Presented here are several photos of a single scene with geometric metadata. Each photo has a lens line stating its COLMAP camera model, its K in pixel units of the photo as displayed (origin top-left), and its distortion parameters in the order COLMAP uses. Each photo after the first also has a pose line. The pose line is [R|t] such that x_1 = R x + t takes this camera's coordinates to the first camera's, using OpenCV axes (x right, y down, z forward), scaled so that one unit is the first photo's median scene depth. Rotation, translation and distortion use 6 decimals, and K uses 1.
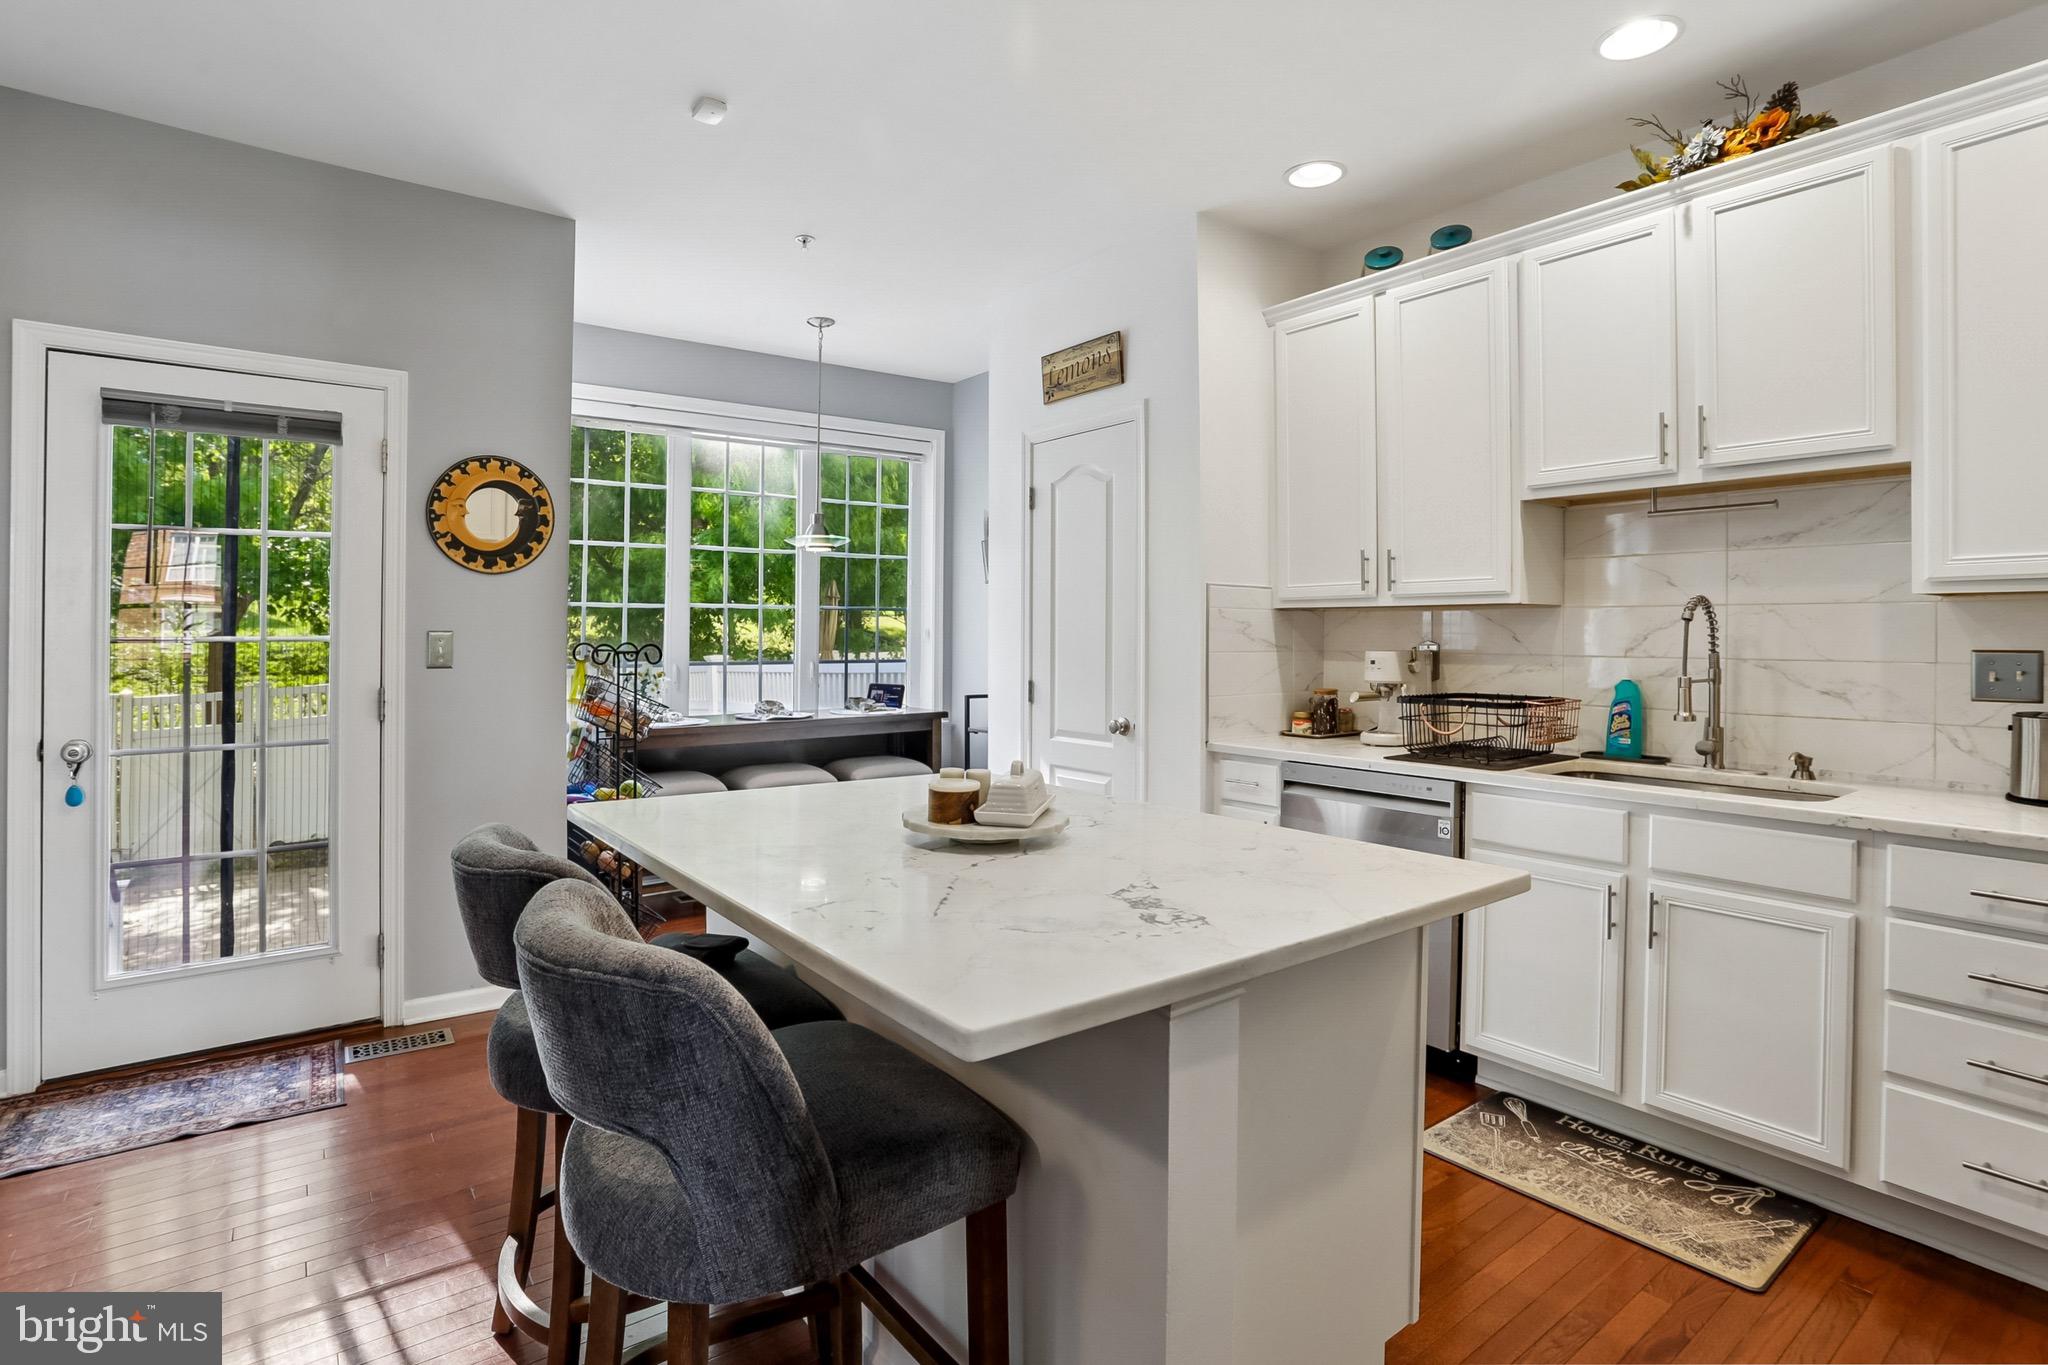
lens RADIAL K [[1019.5, 0, 1035.0], [0, 1019.5, 629.2], [0, 0, 1]] dist [-0.060132, 0.025845]
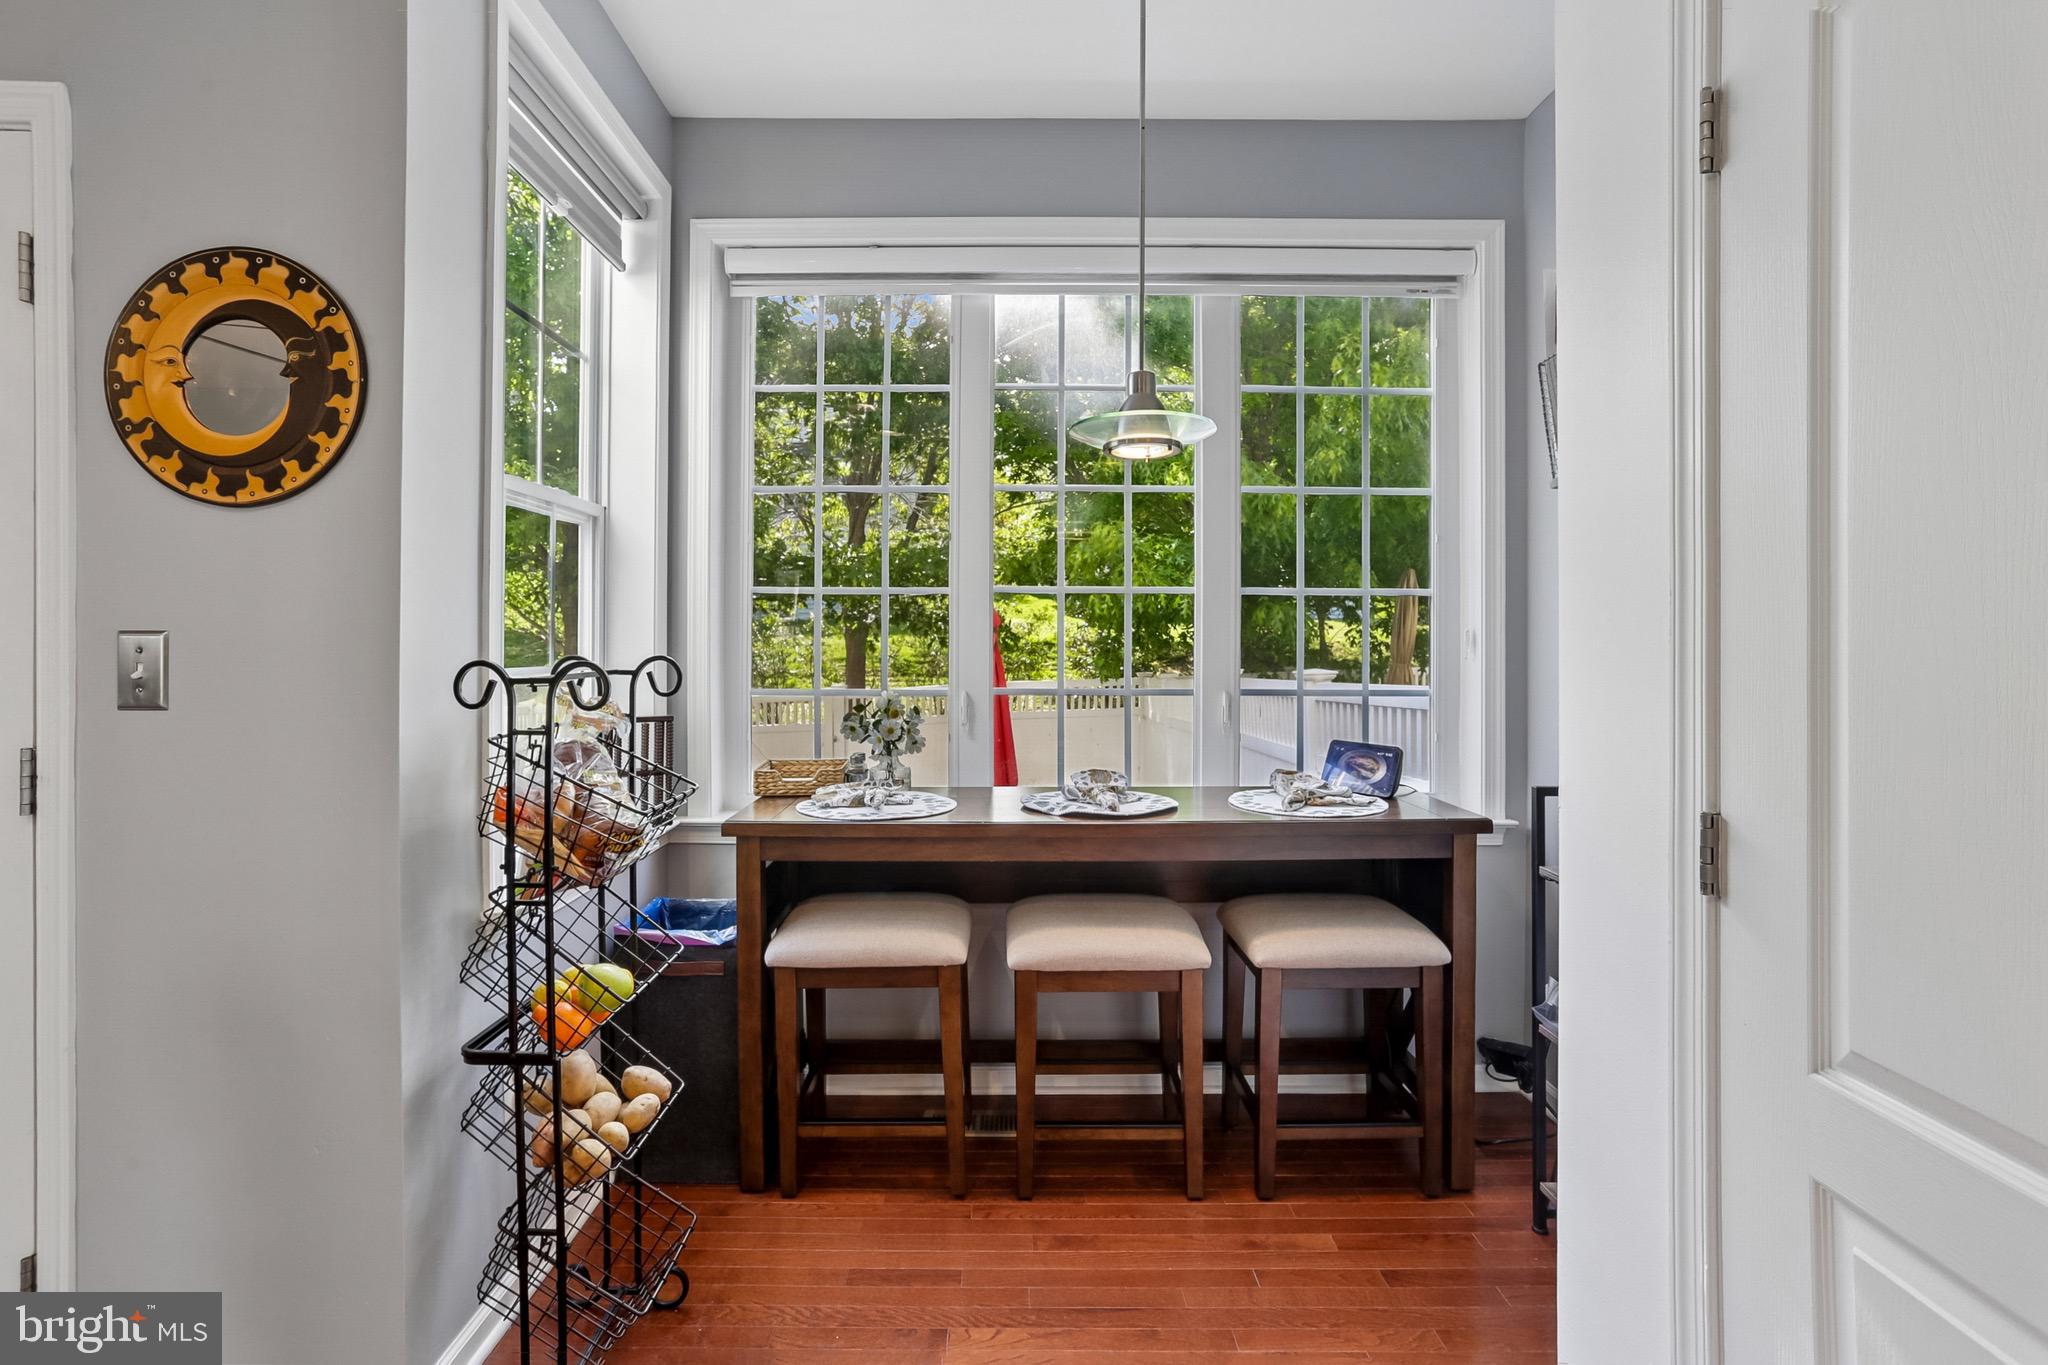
lens RADIAL K [[1008.2, 0, 995.6], [0, 1008.2, 632.5], [0, 0, 1]] dist [-0.095895, 0.069050]
pose [[0.792685, -0.005698, -0.609605, 0.004148], [0.002848, 0.999980, -0.005644, 0.006170], [0.609625, 0.002737, 0.792686, 0.912429]]
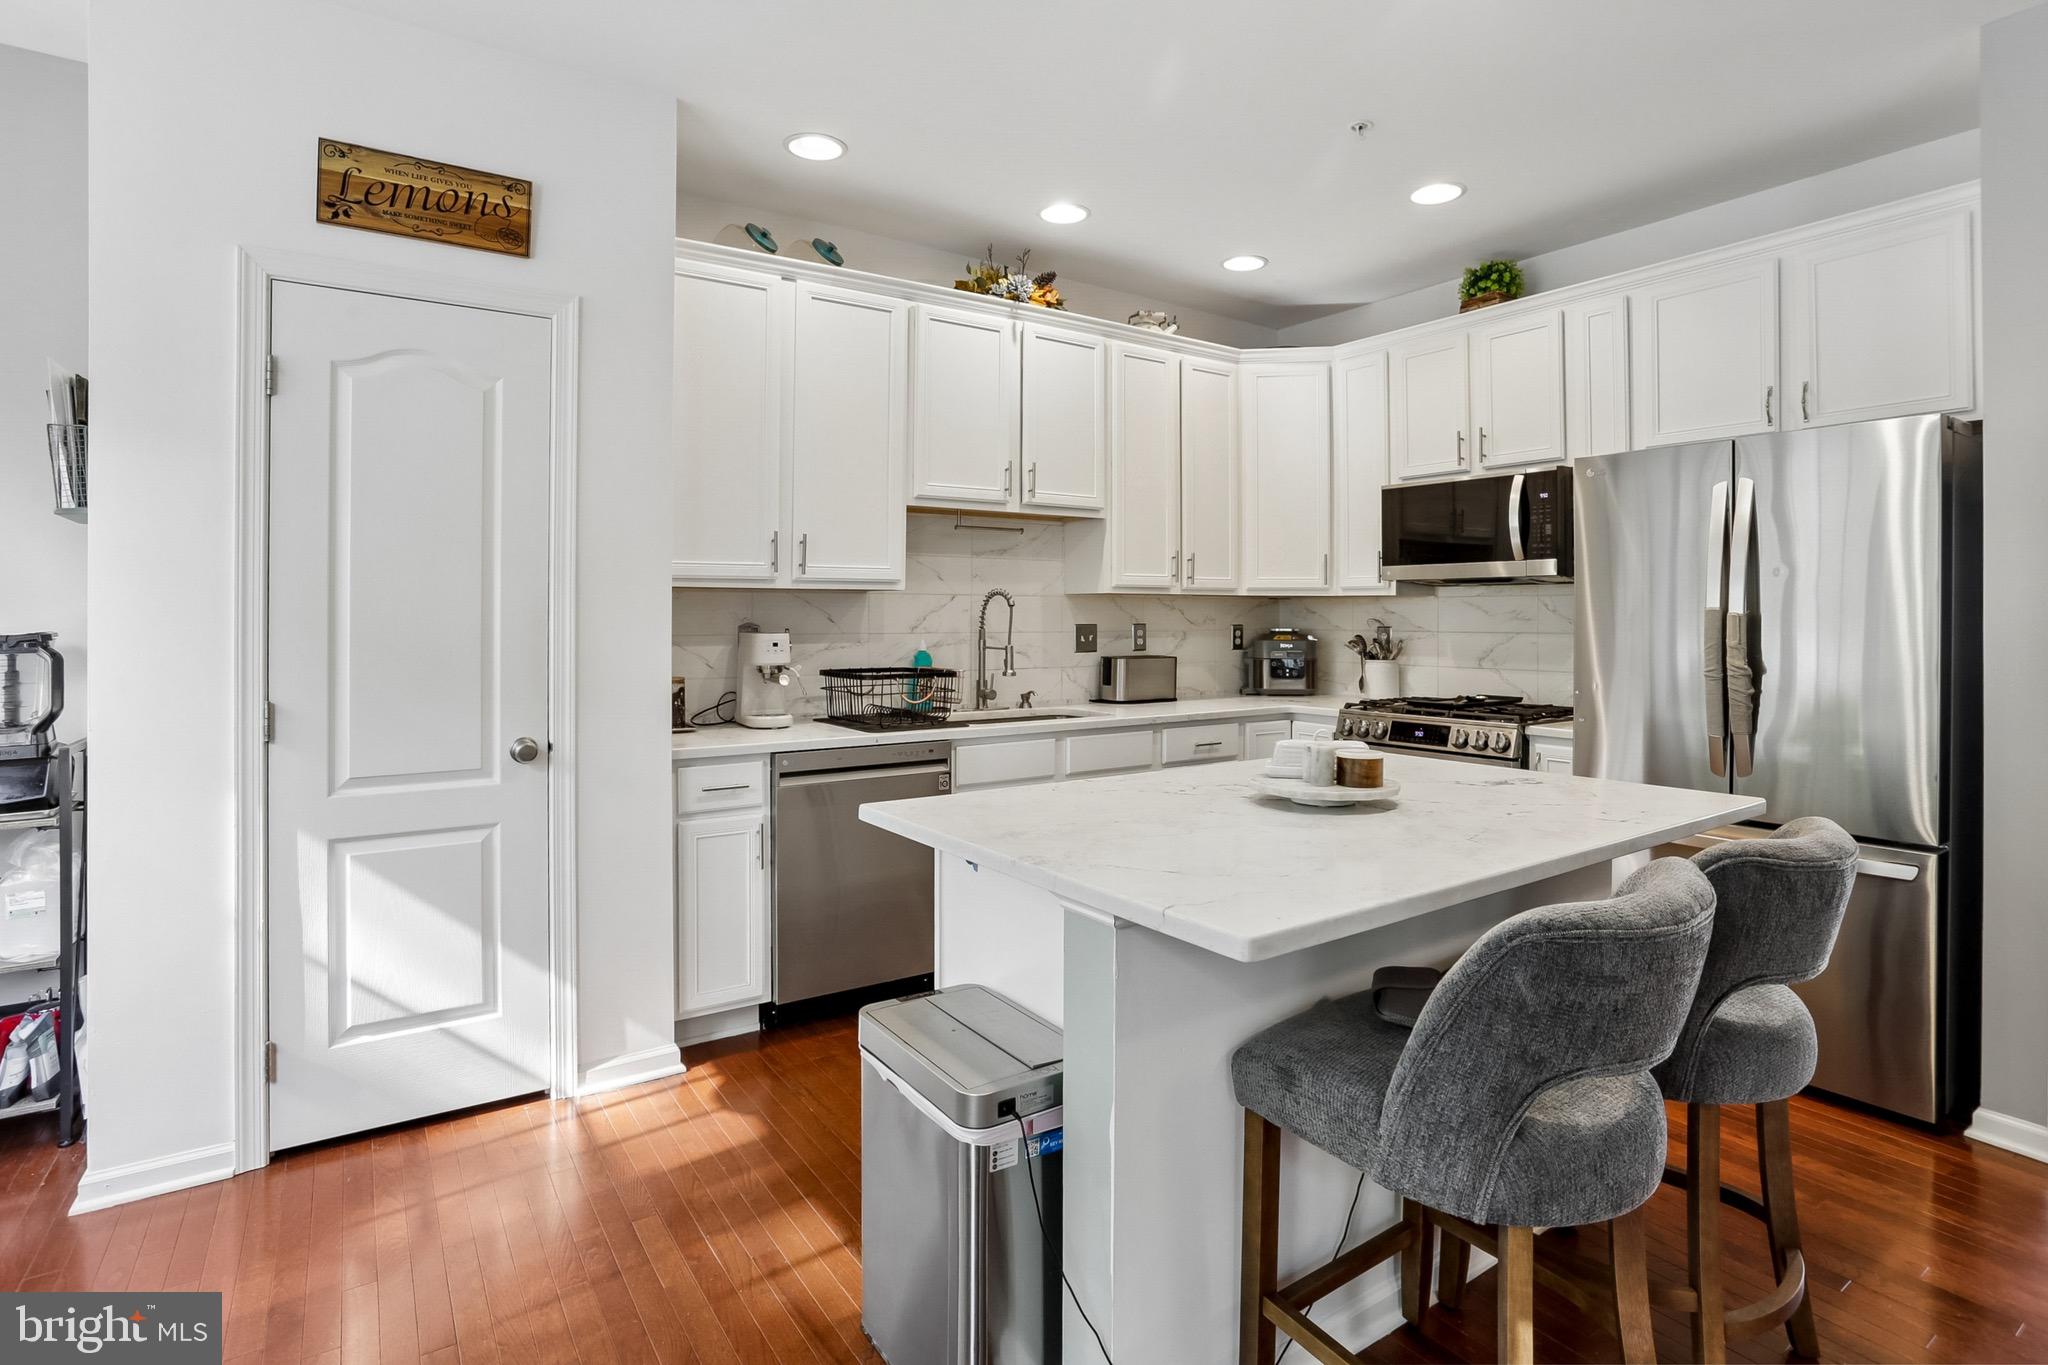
lens RADIAL K [[1047.2, 0, 1017.4], [0, 1047.2, 599.5], [0, 0, 1]] dist [-0.034070, 0.000511]
pose [[0.061603, 0.008722, 0.998063, -0.719295], [-0.008042, 0.999934, -0.008242, -0.005260], [-0.998068, -0.007519, 0.061669, 0.742643]]
